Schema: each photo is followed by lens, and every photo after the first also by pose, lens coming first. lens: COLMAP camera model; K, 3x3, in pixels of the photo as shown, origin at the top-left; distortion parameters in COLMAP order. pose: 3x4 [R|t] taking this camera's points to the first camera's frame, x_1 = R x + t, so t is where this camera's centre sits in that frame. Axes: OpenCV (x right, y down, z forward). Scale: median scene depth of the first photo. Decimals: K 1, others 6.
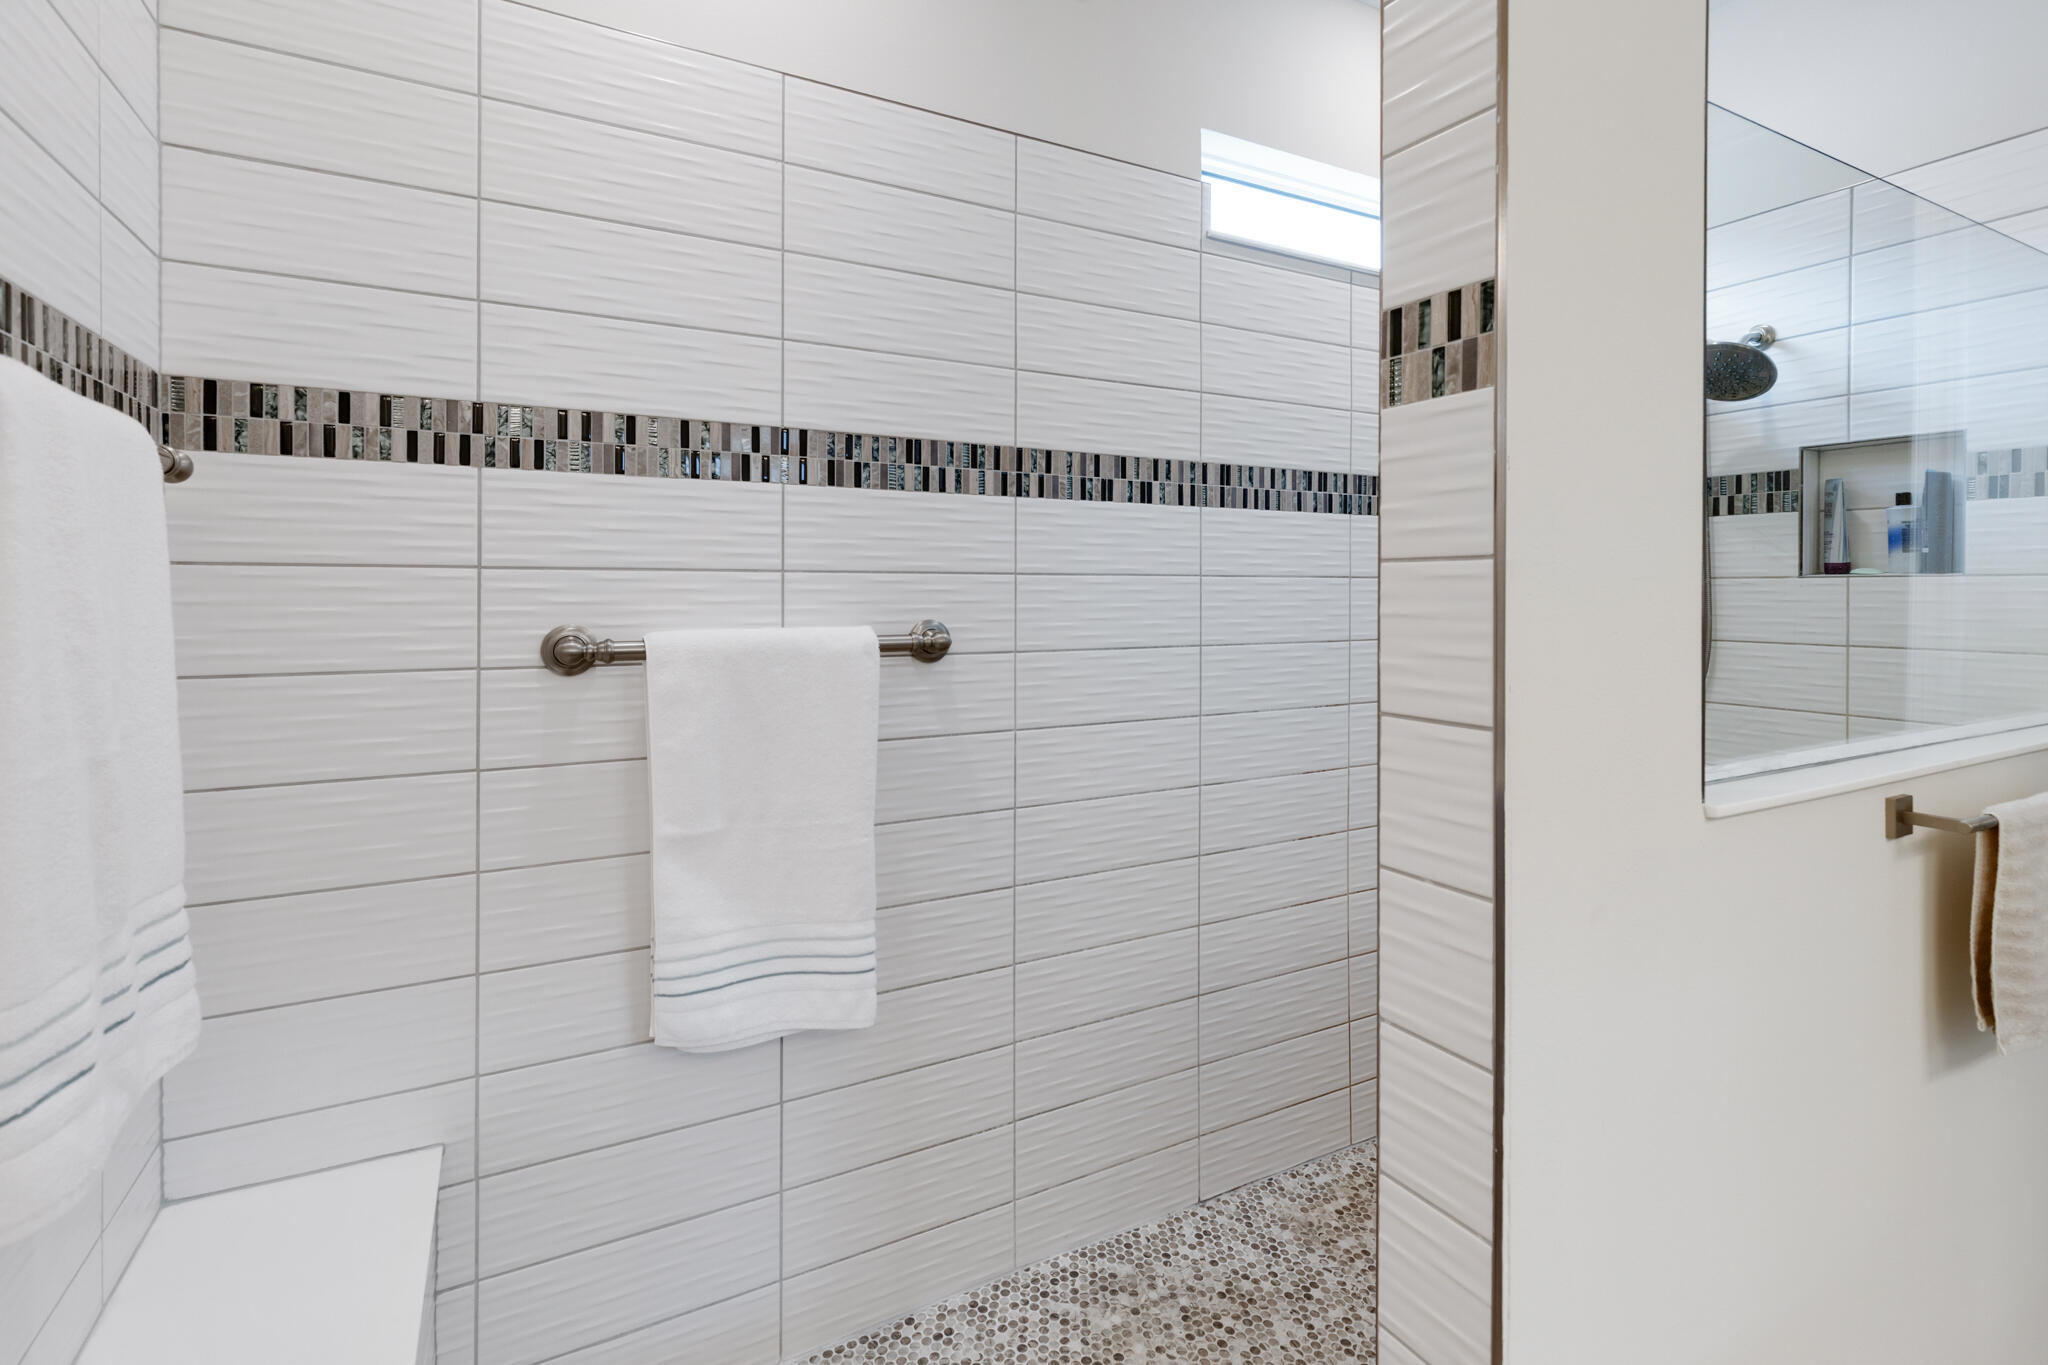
lens RADIAL K [[988.5, 0, 1003.3], [0, 988.5, 591.1], [0, 0, 1]] dist [0.001800, -0.002337]
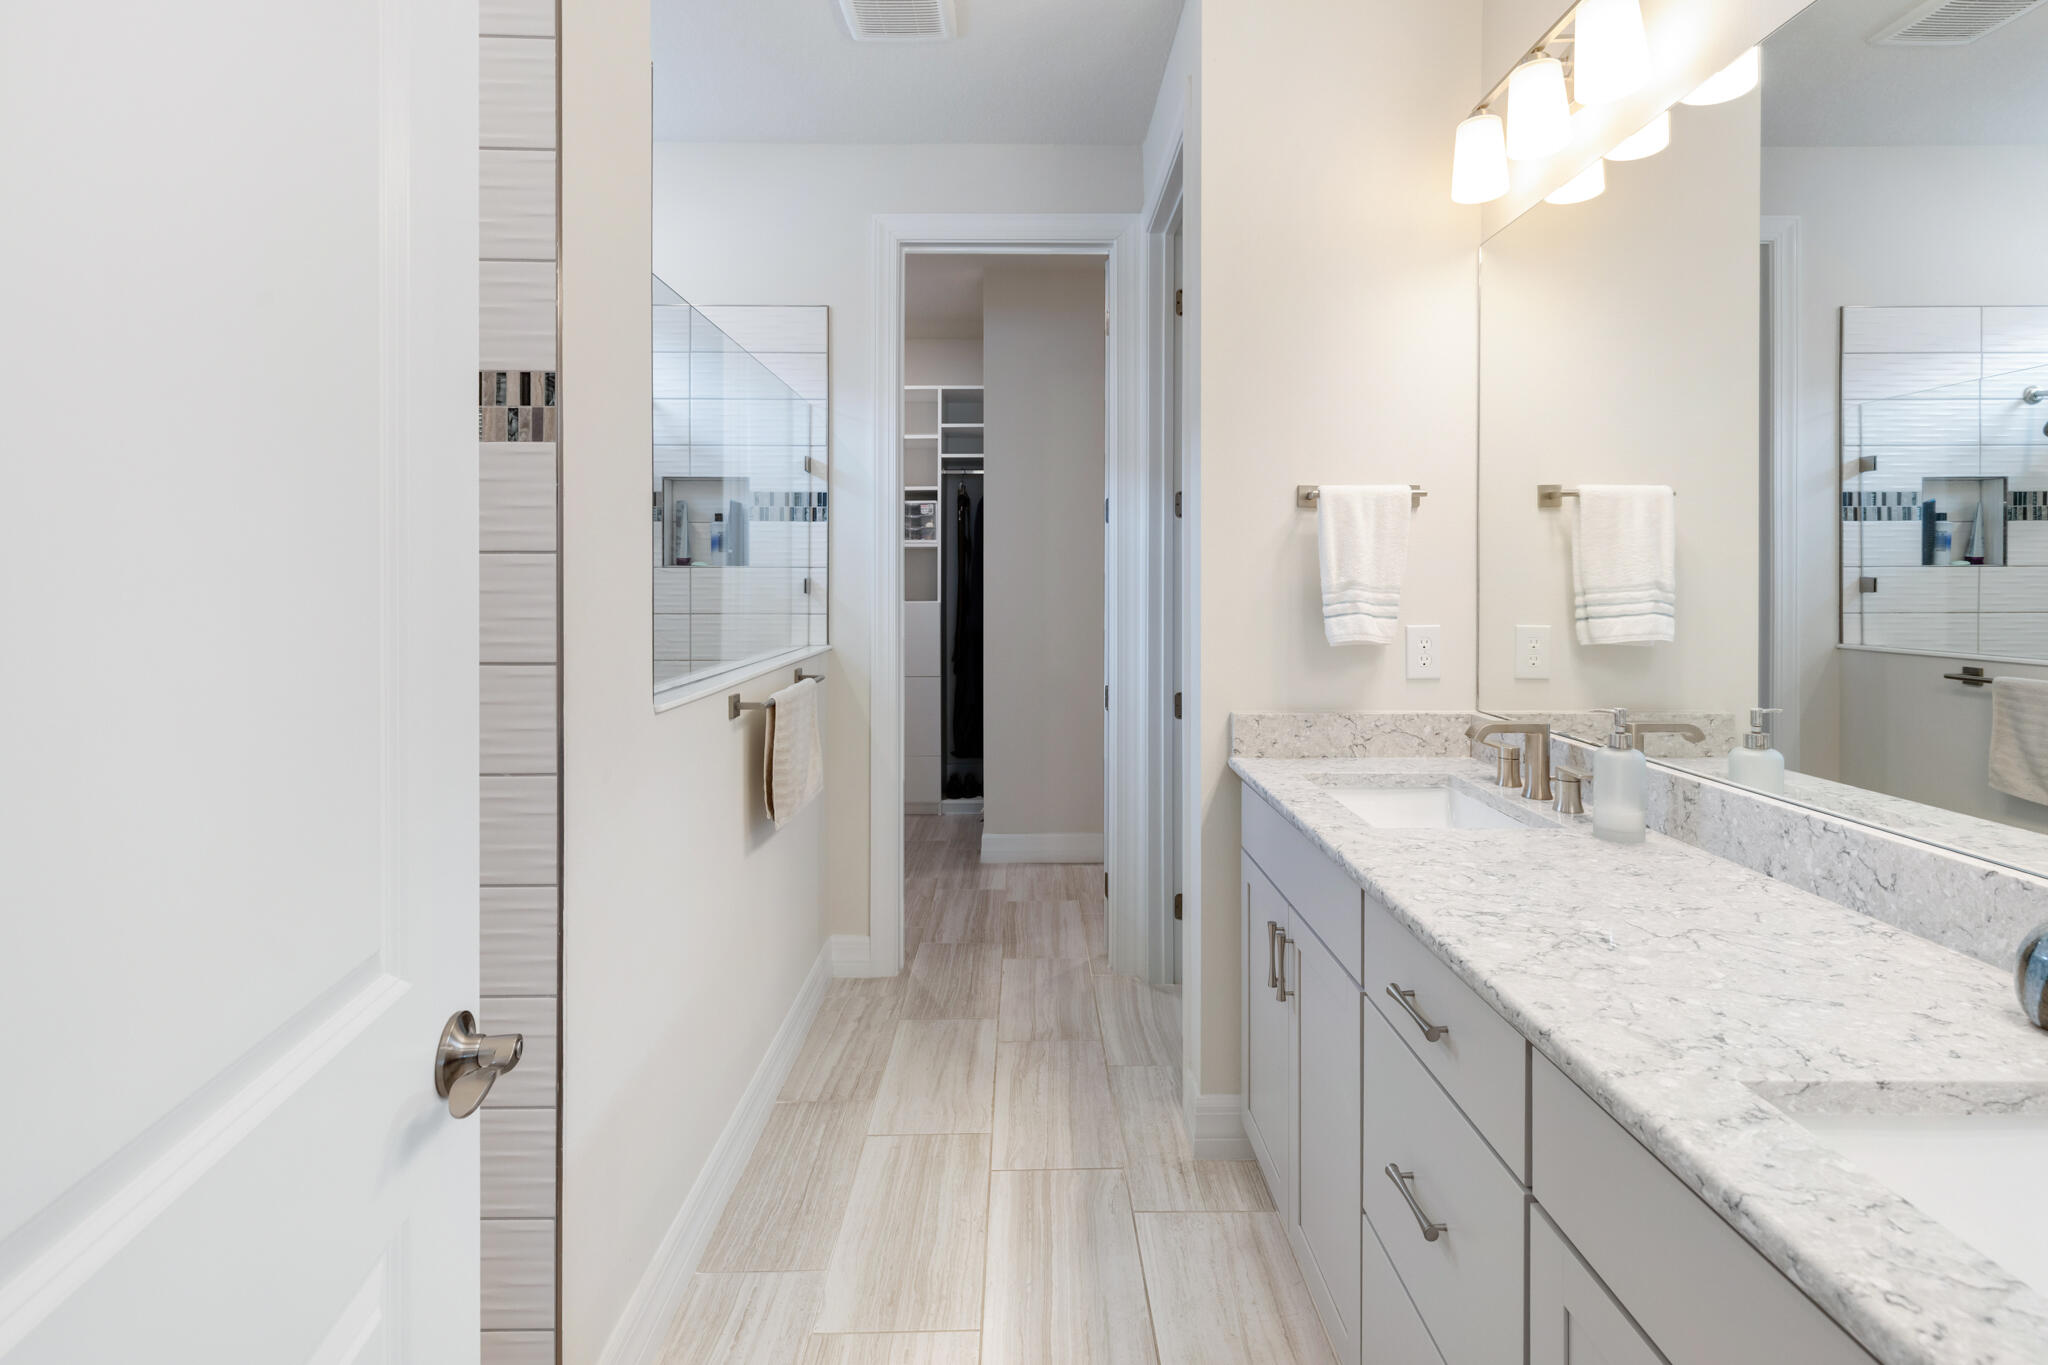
lens RADIAL K [[988.5, 0, 1003.3], [0, 988.5, 591.1], [0, 0, 1]] dist [0.001800, -0.002337]
pose [[0.499010, -0.011218, 0.866524, -0.363077], [0.000170, 0.999917, 0.012847, 0.004046], [-0.866596, -0.006263, 0.498971, -0.276595]]
